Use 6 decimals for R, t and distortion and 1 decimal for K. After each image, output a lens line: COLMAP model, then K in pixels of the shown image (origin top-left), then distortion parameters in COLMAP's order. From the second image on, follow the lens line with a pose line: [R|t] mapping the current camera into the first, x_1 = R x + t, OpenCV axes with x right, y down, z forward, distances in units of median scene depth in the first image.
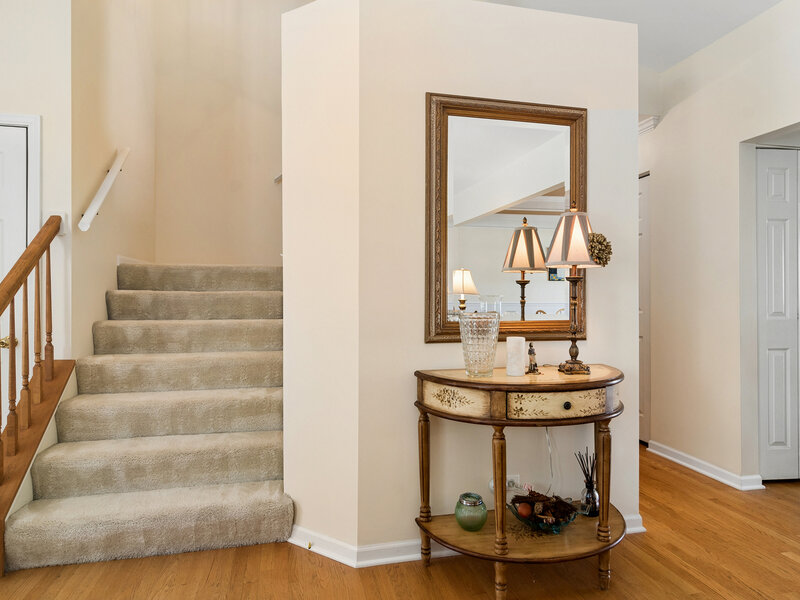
lens RADIAL K [[483.6, 0, 389.9], [0, 483.6, 298.0], [0, 0, 1]] dist [-0.019426, 0.014647]
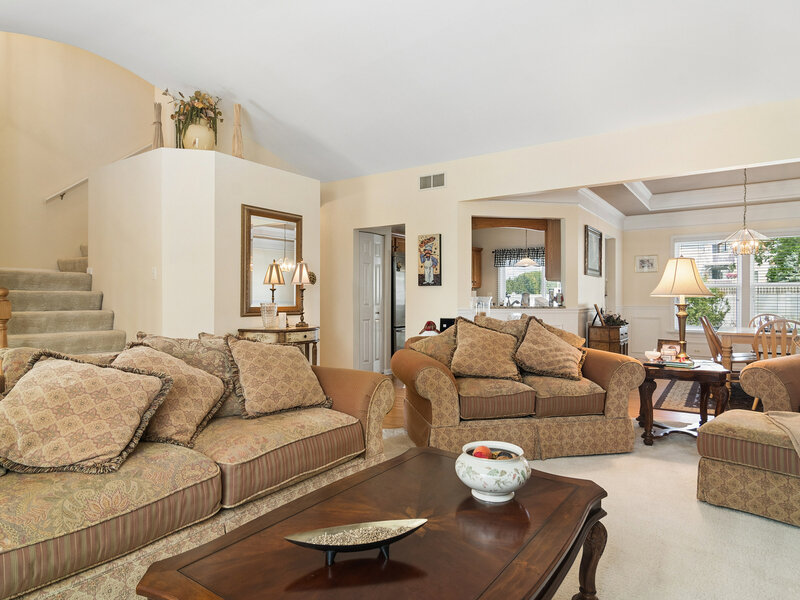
lens RADIAL K [[483.6, 0, 389.9], [0, 483.6, 298.0], [0, 0, 1]] dist [-0.019426, 0.014647]
pose [[0.747807, 0.003139, 0.663909, -0.883196], [-0.005532, 0.999984, 0.001503, -0.000860], [-0.663893, -0.004797, 0.747812, -1.103994]]
